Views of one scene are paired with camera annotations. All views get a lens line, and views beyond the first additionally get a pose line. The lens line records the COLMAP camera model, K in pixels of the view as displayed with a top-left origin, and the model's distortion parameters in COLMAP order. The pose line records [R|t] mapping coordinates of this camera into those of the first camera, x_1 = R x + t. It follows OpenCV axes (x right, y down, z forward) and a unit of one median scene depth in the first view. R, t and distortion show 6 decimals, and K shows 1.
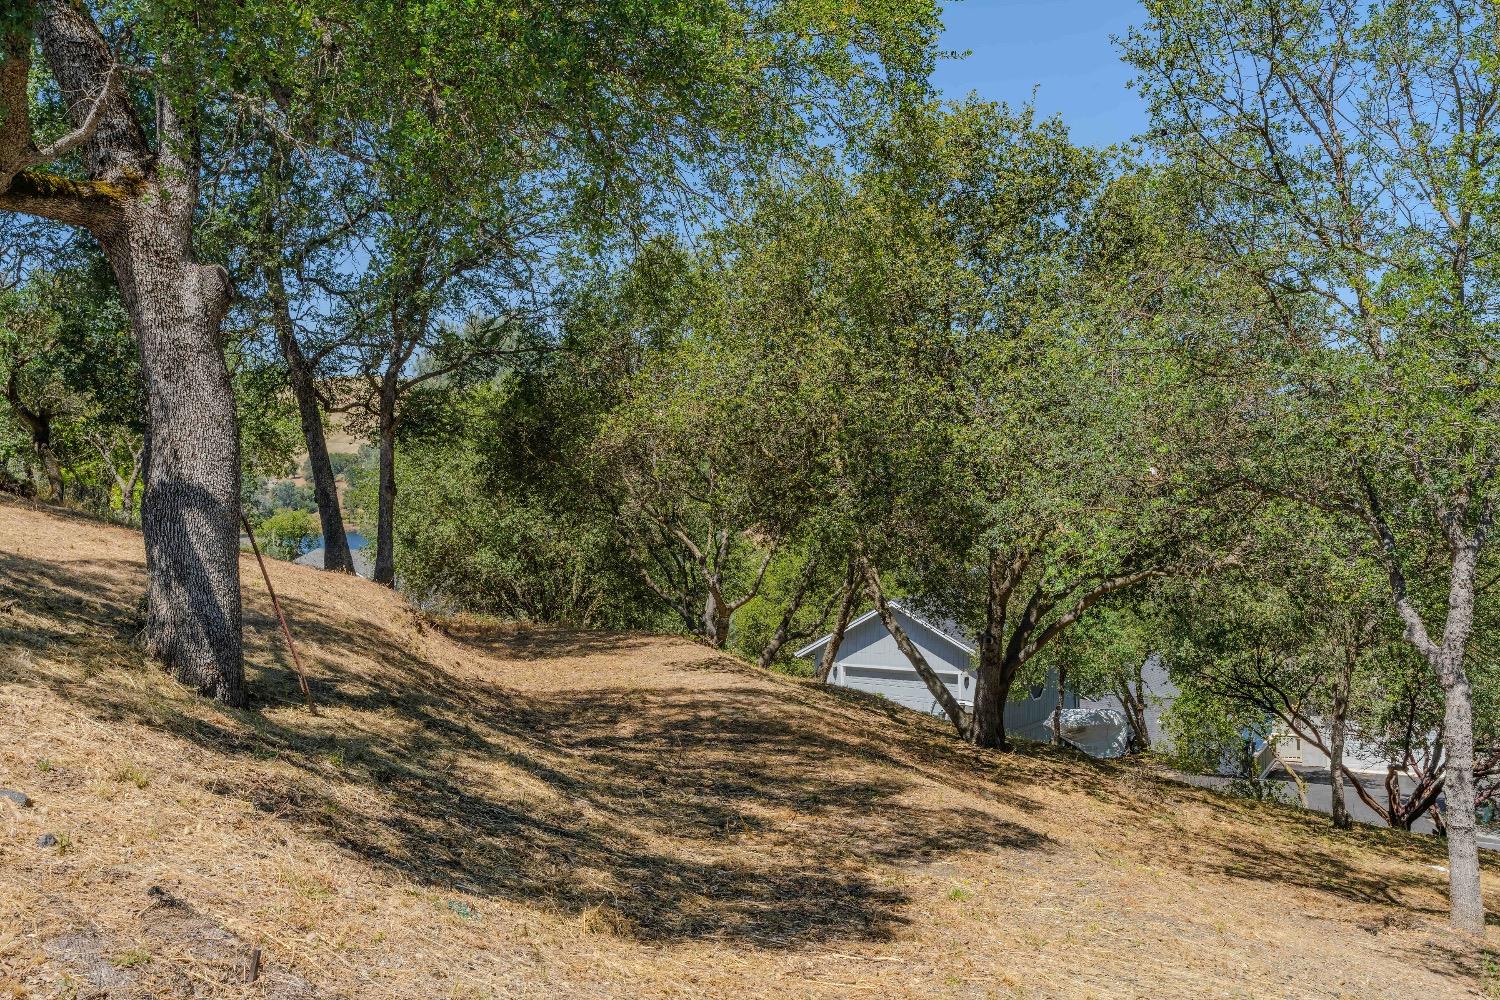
lens RADIAL K [[1467.7, 0, 746.1], [0, 1467.7, 497.2], [0, 0, 1]] dist [0.021796, 0.000000]
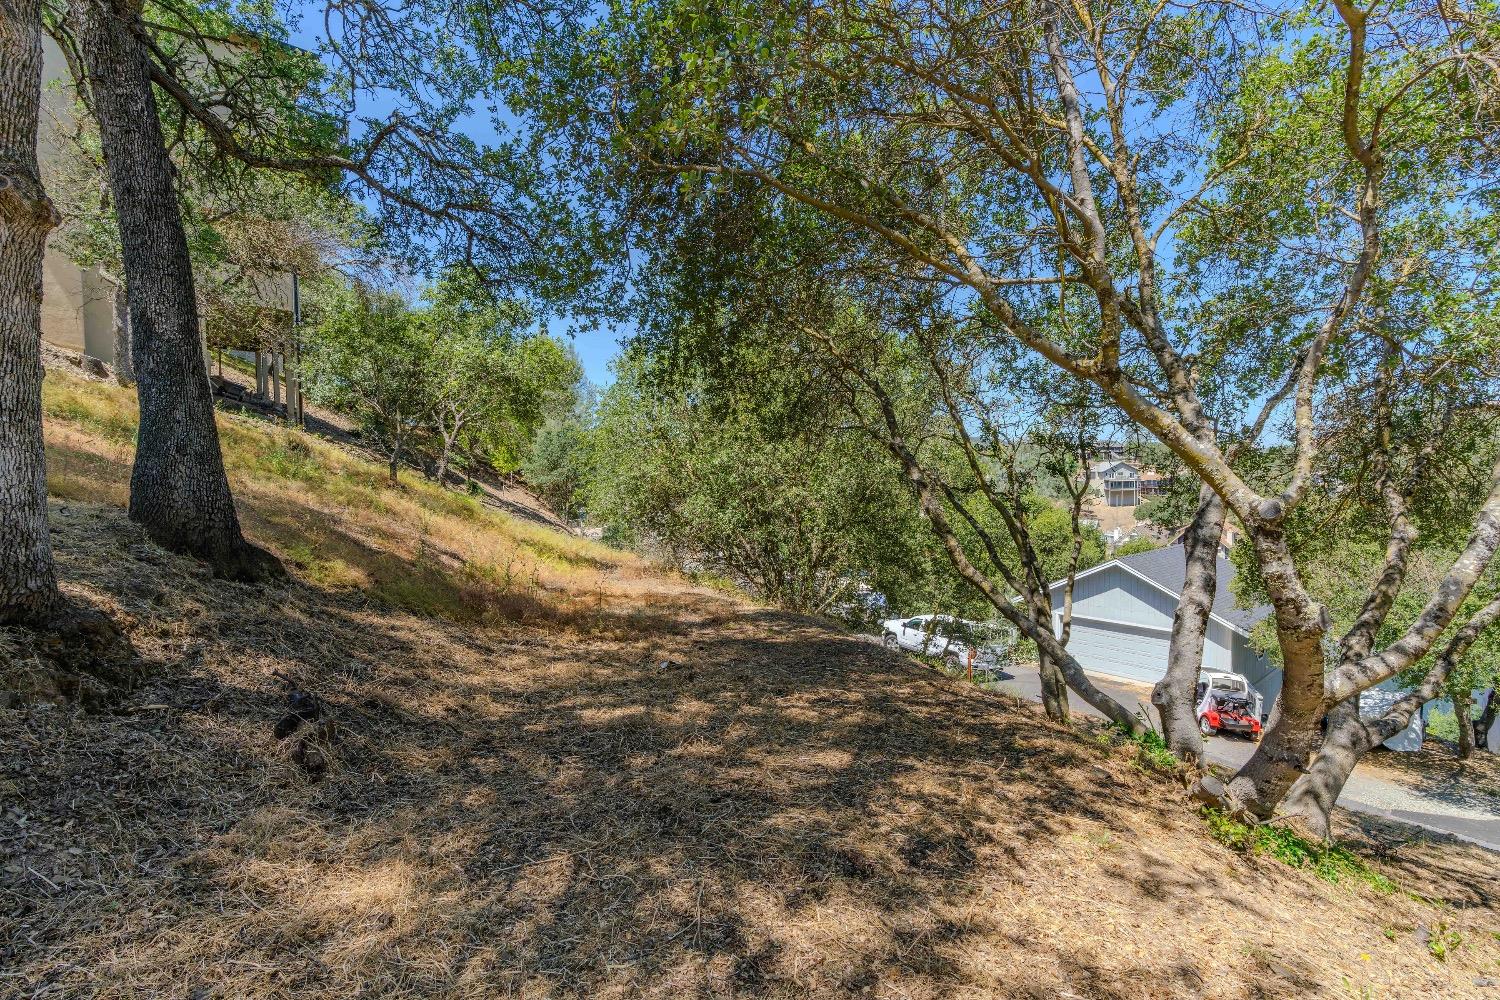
lens RADIAL K [[680.4, 0, 749.6], [0, 680.4, 496.1], [0, 0, 1]] dist [-0.003160, 0.002051]
pose [[0.973706, 0.019703, -0.226954, -0.068516], [-0.018752, 0.999804, 0.006345, 0.033092], [0.227035, -0.001923, 0.973885, 0.648156]]
